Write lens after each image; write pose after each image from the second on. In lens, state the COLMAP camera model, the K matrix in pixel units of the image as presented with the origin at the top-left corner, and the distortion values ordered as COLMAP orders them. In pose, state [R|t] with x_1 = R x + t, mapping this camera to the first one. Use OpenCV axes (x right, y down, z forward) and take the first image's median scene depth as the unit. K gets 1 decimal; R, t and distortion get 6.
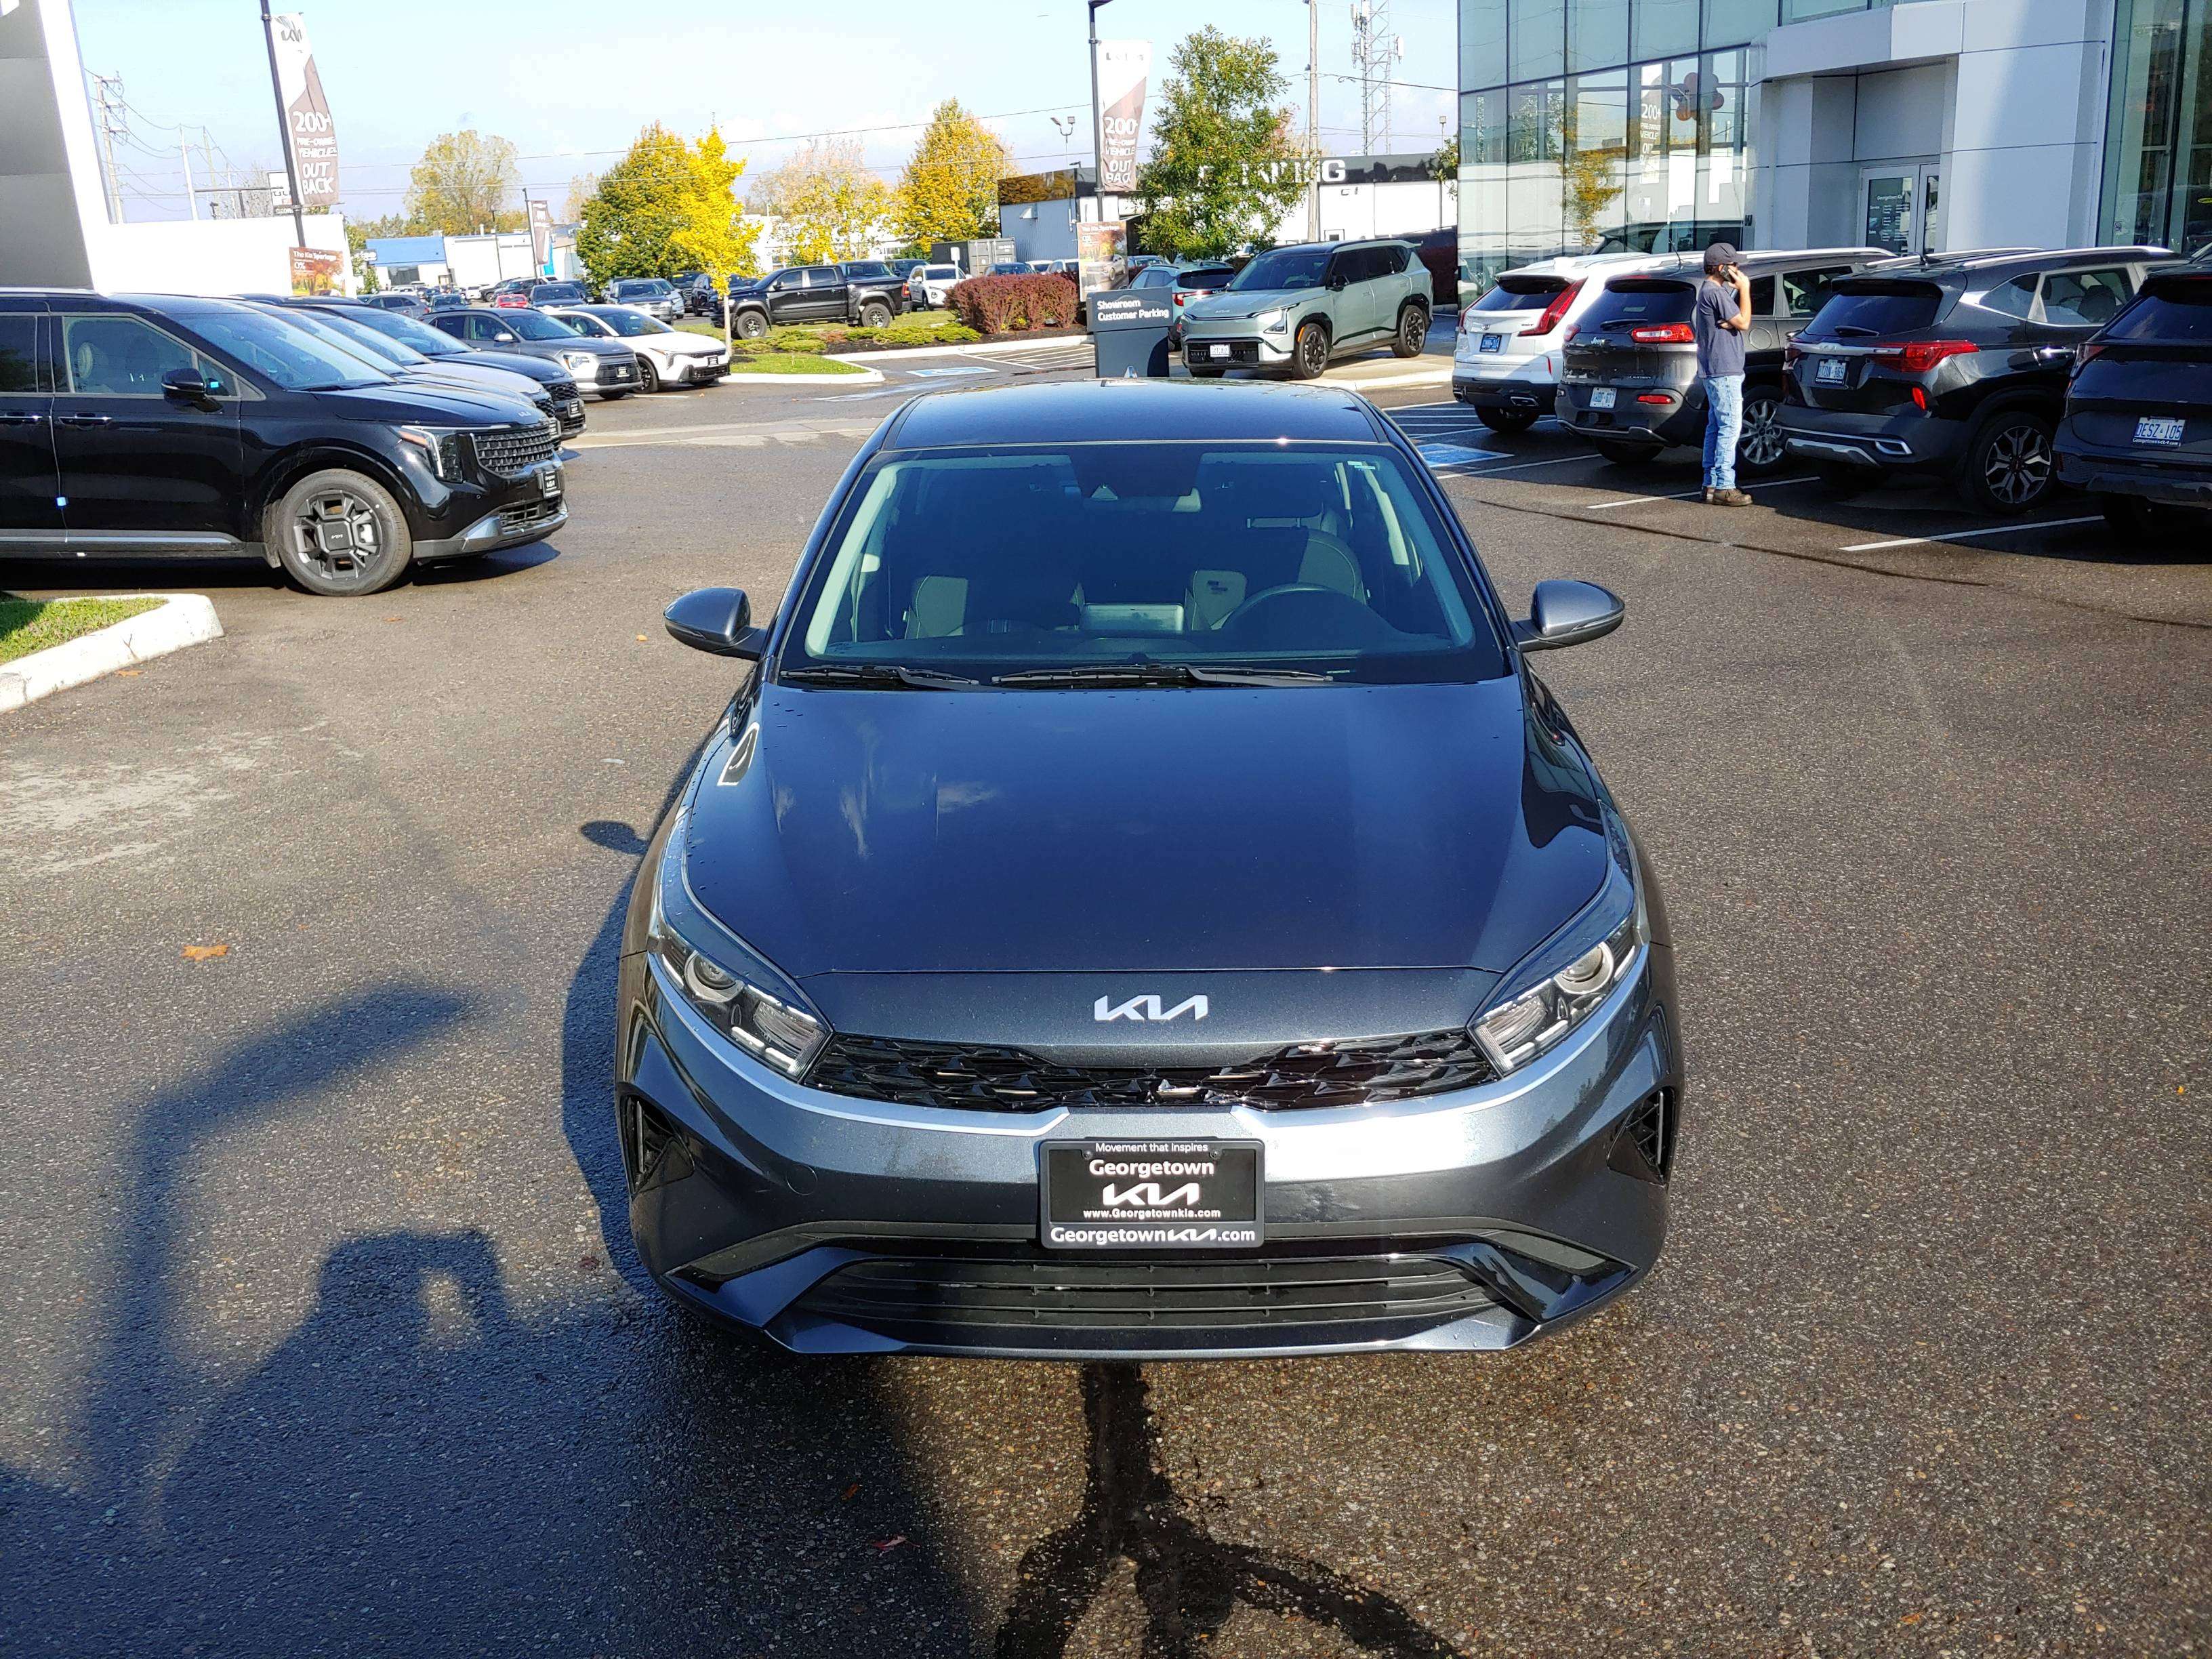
lens RADIAL K [[1989.2, 0, 1106.0], [0, 1989.2, 829.5], [0, 0, 1]] dist [-0.012580, 0.002643]
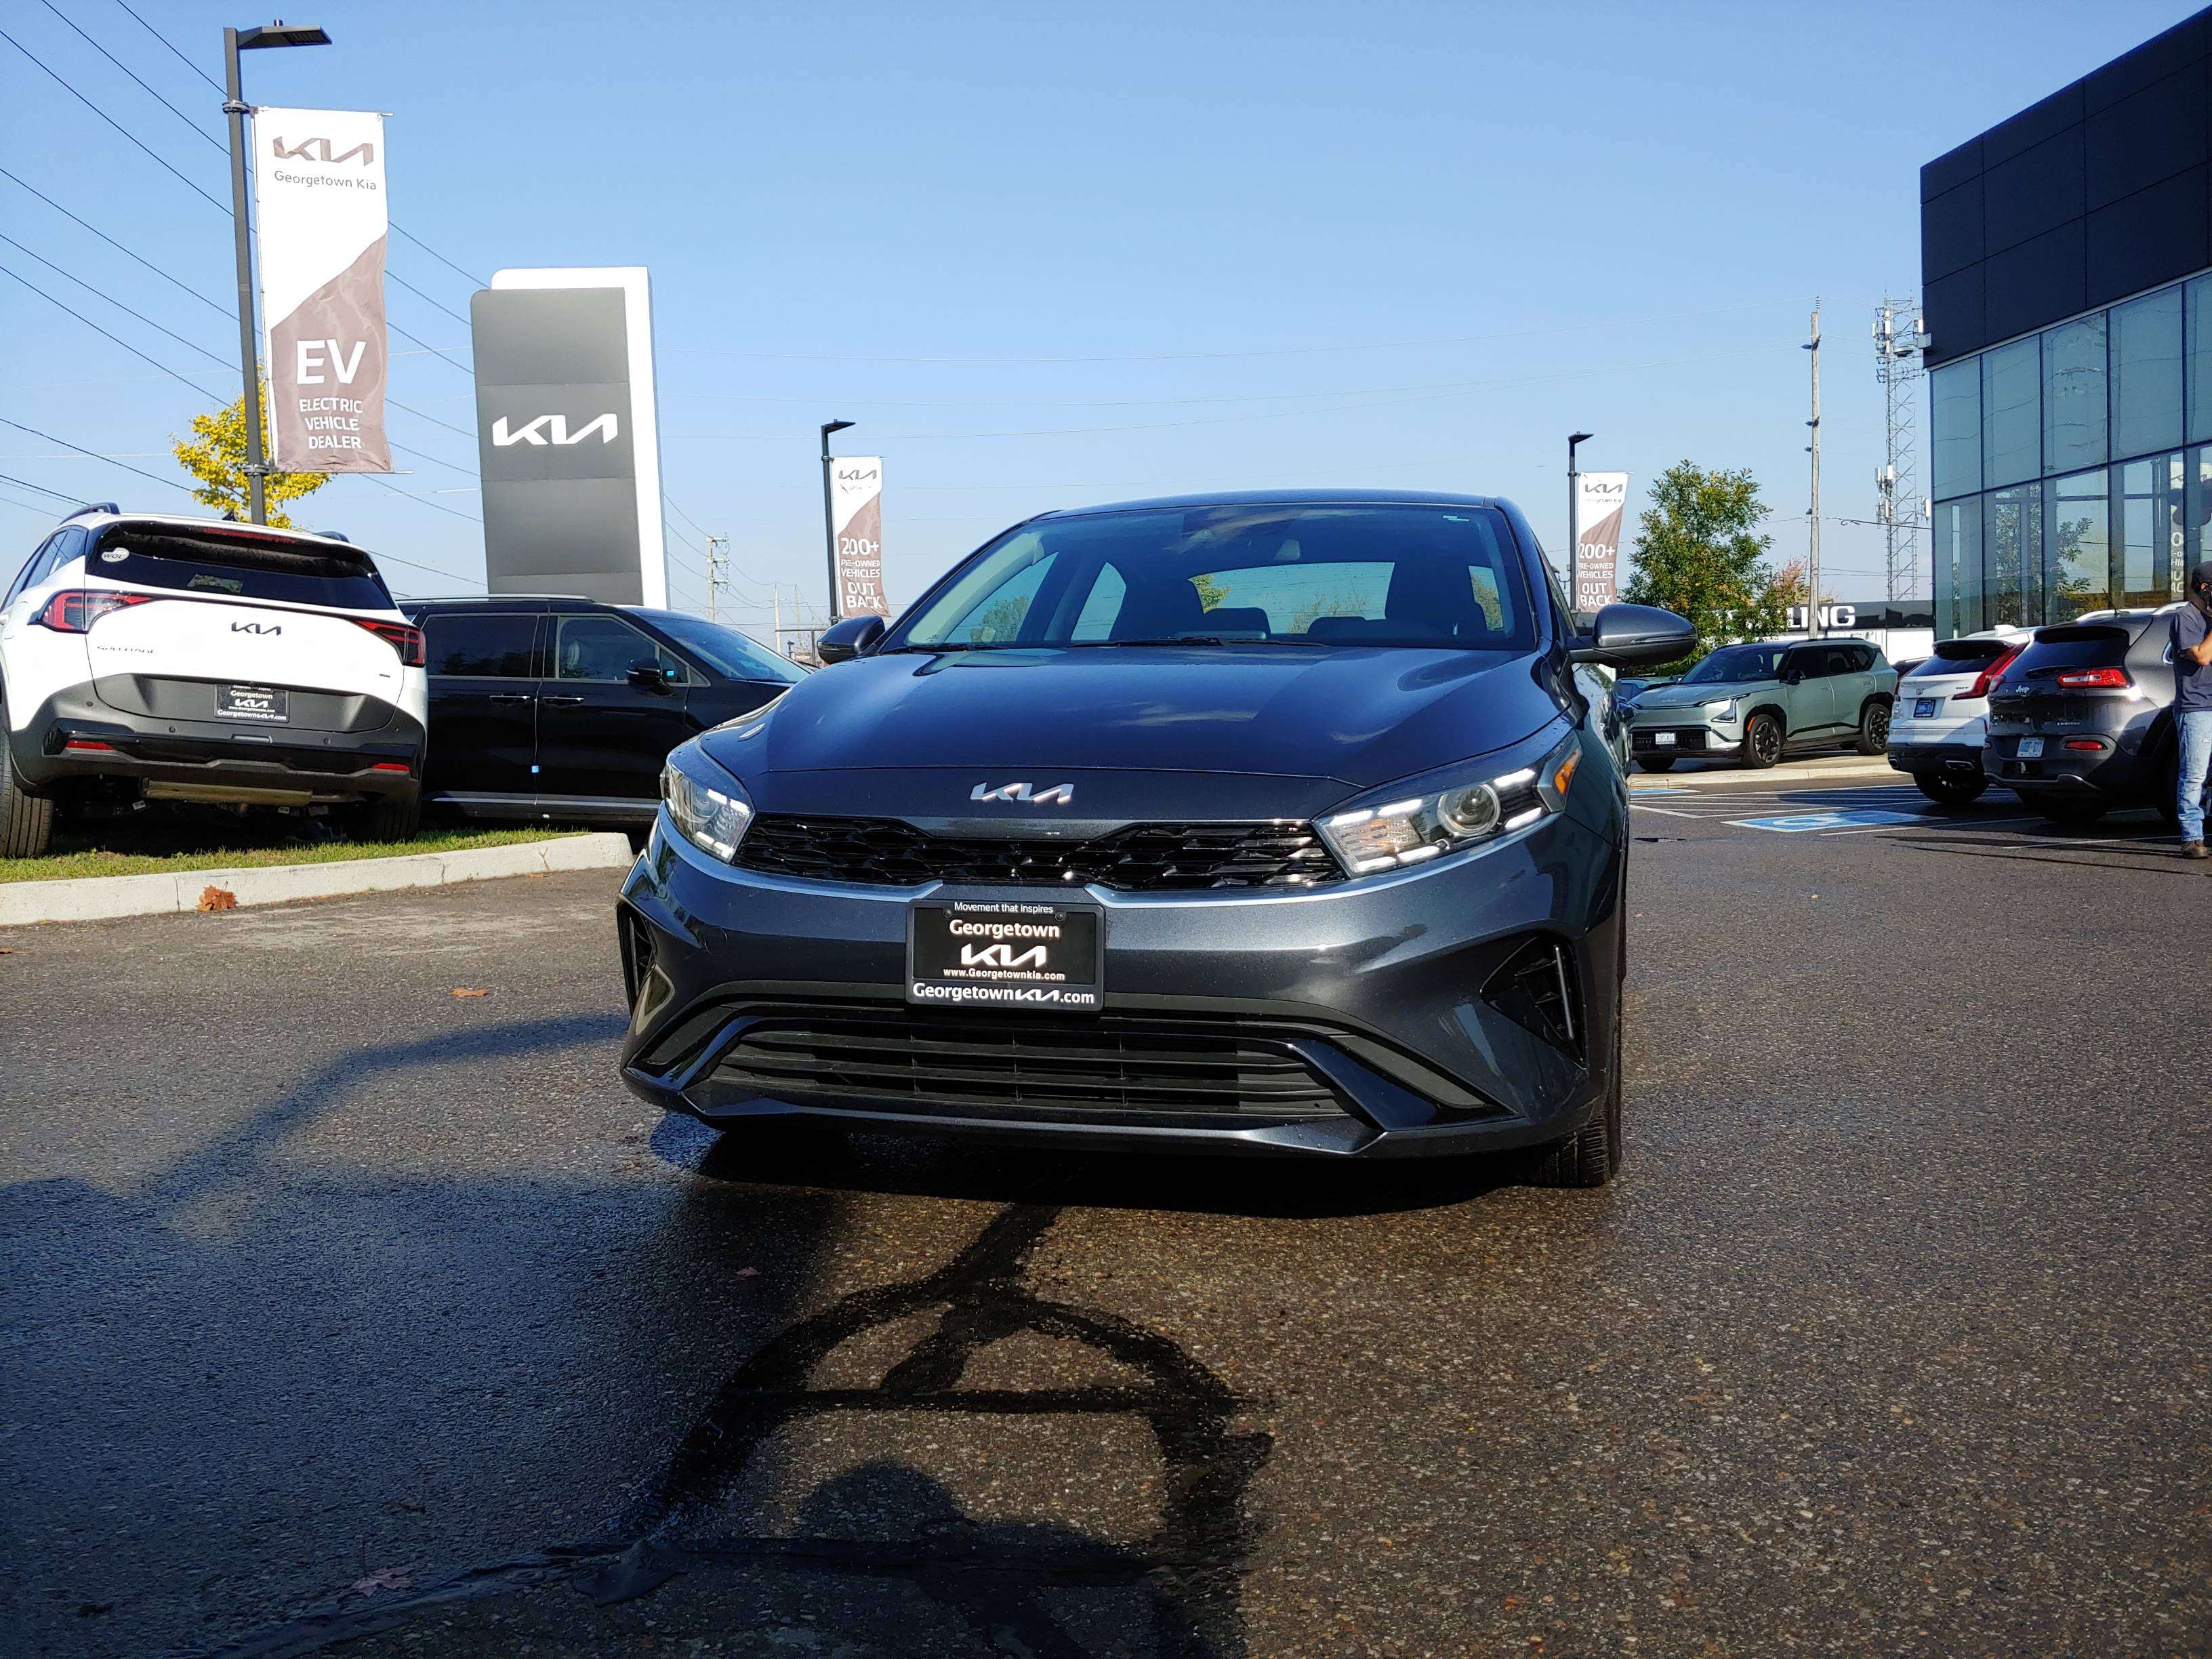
lens RADIAL K [[1985.9, 0, 1106.0], [0, 1985.9, 829.5], [0, 0, 1]] dist [0.018496, -0.064606]
pose [[0.967133, 0.028652, -0.252653, 0.252431], [-0.084069, 0.973783, -0.211376, 0.248084], [0.239973, 0.225669, 0.944186, -0.010611]]
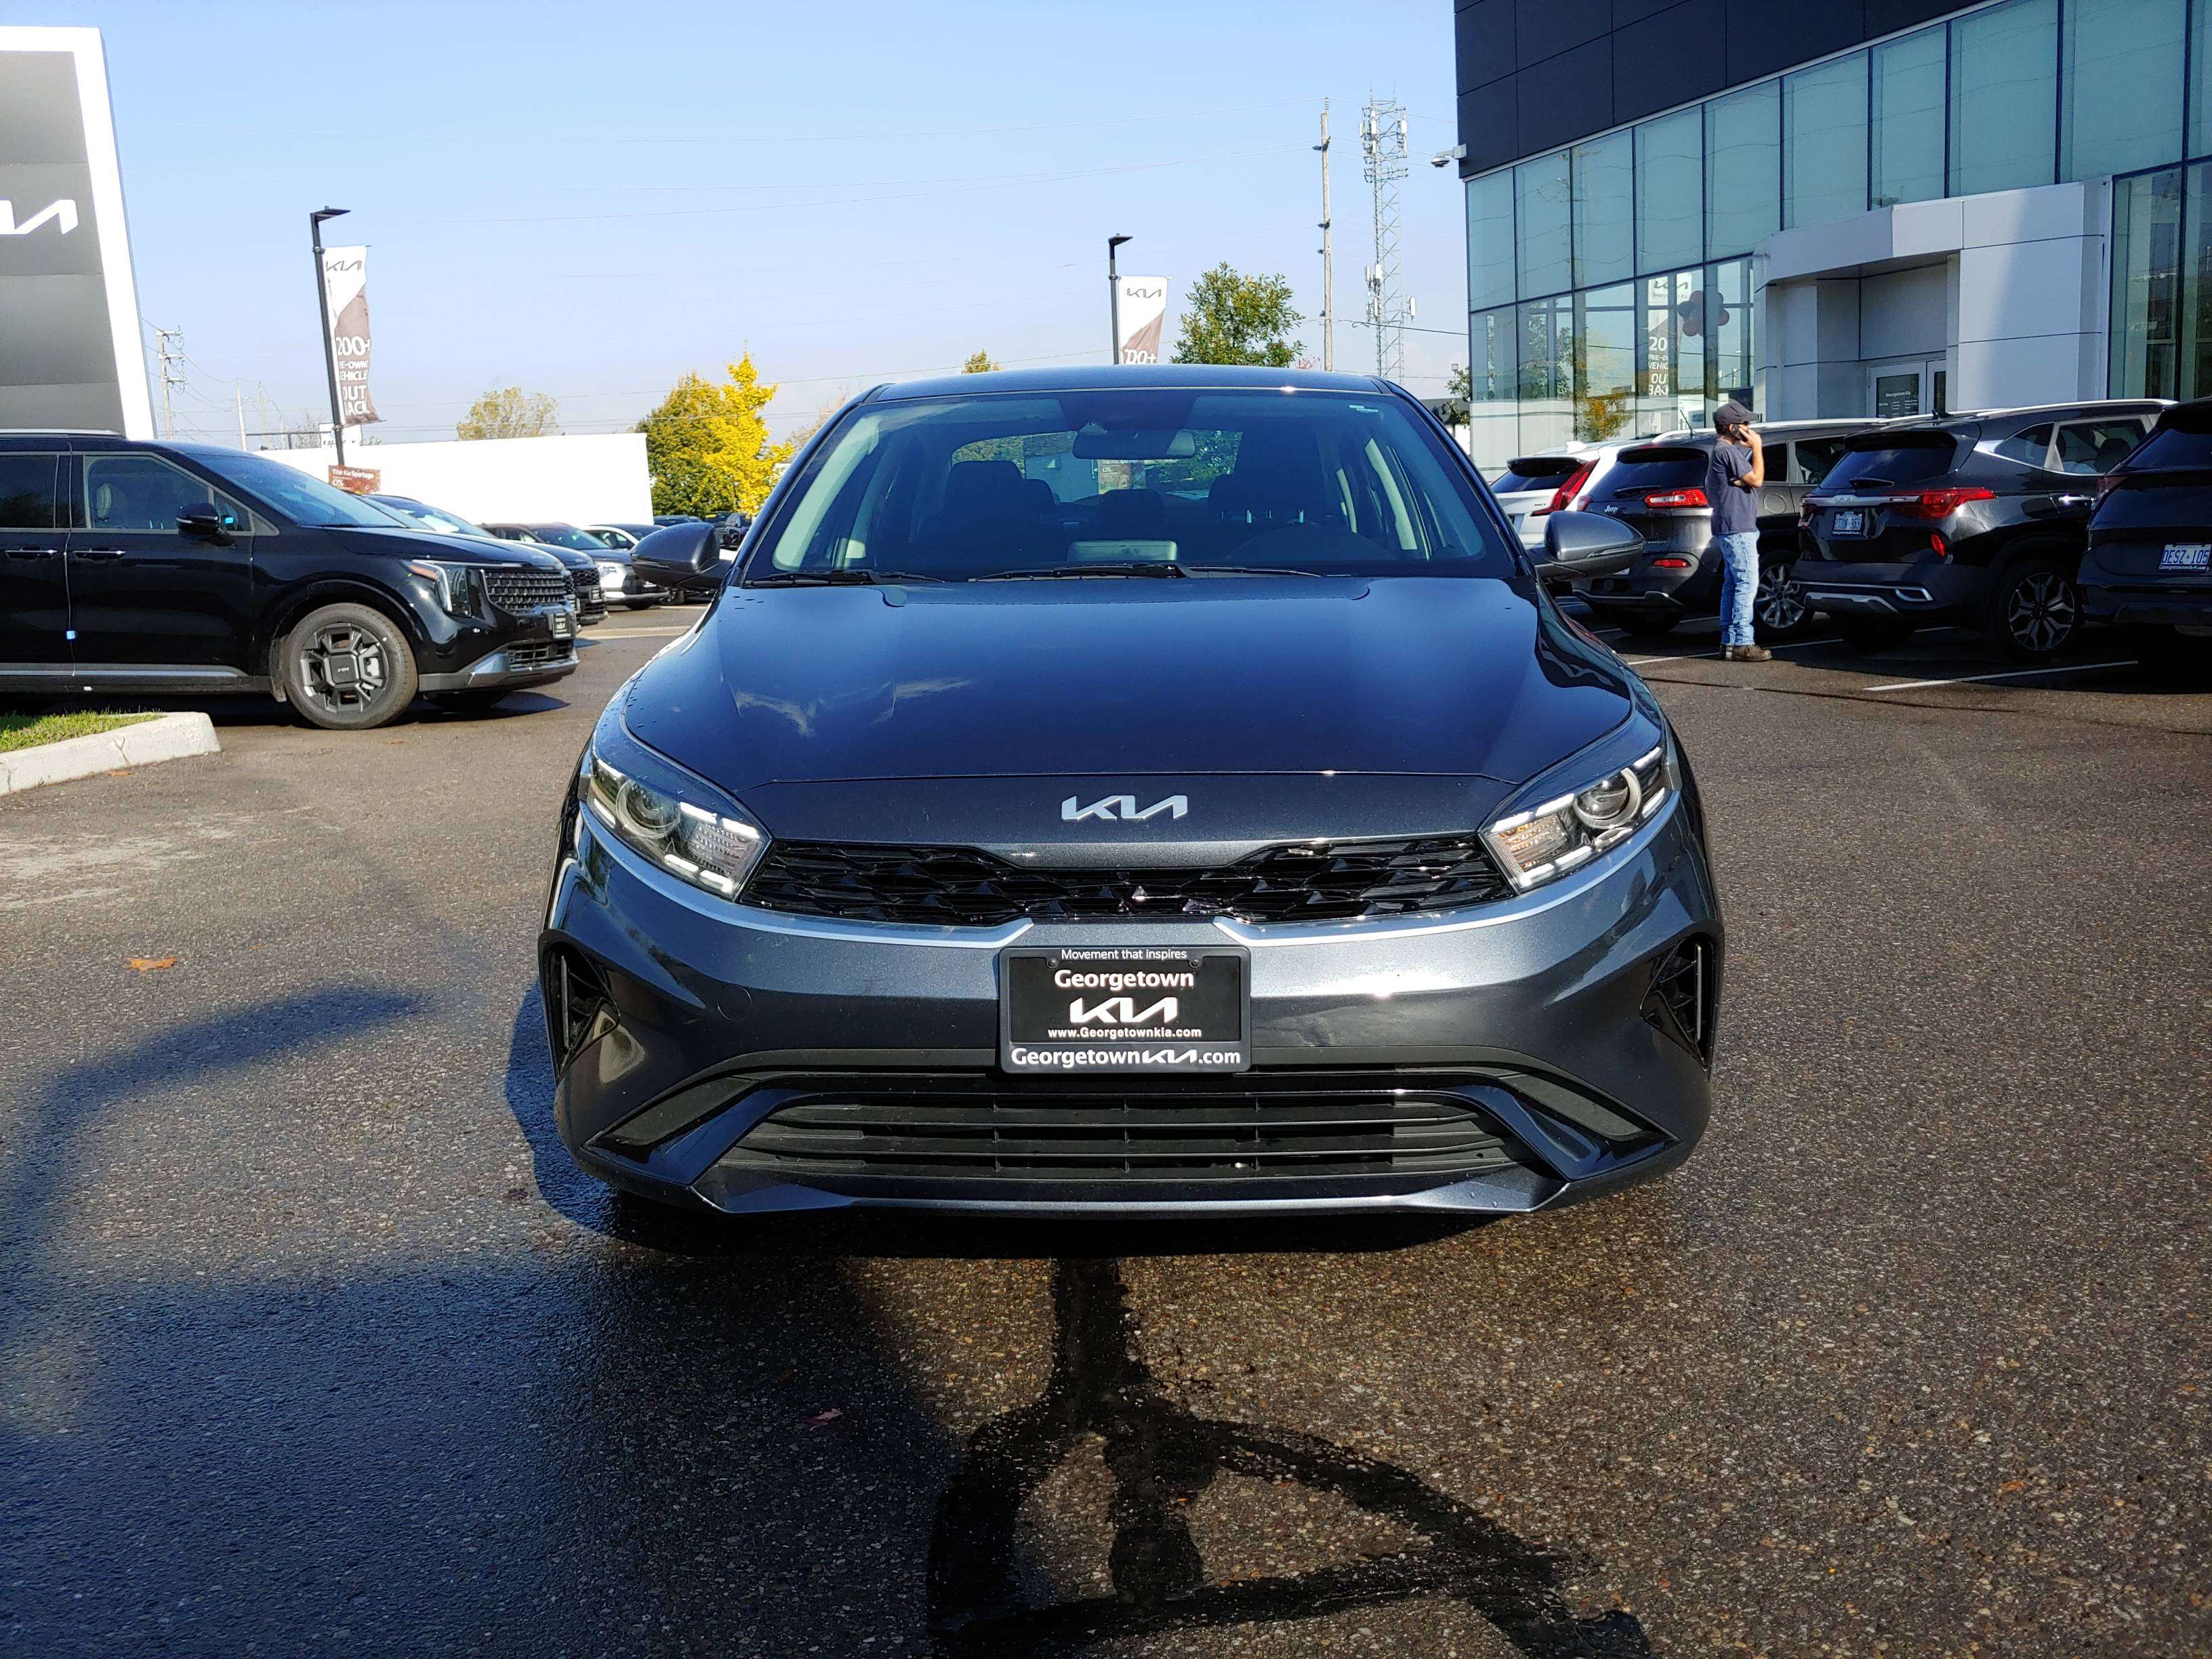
lens RADIAL K [[1990.5, 0, 1094.5], [0, 1990.5, 834.0], [0, 0, 1]] dist [-0.006953, -0.008942]
pose [[0.999851, 0.001202, -0.017194, 0.018145], [-0.003271, 0.992664, -0.120862, 0.155575], [0.016922, 0.120901, 0.992520, 0.079584]]
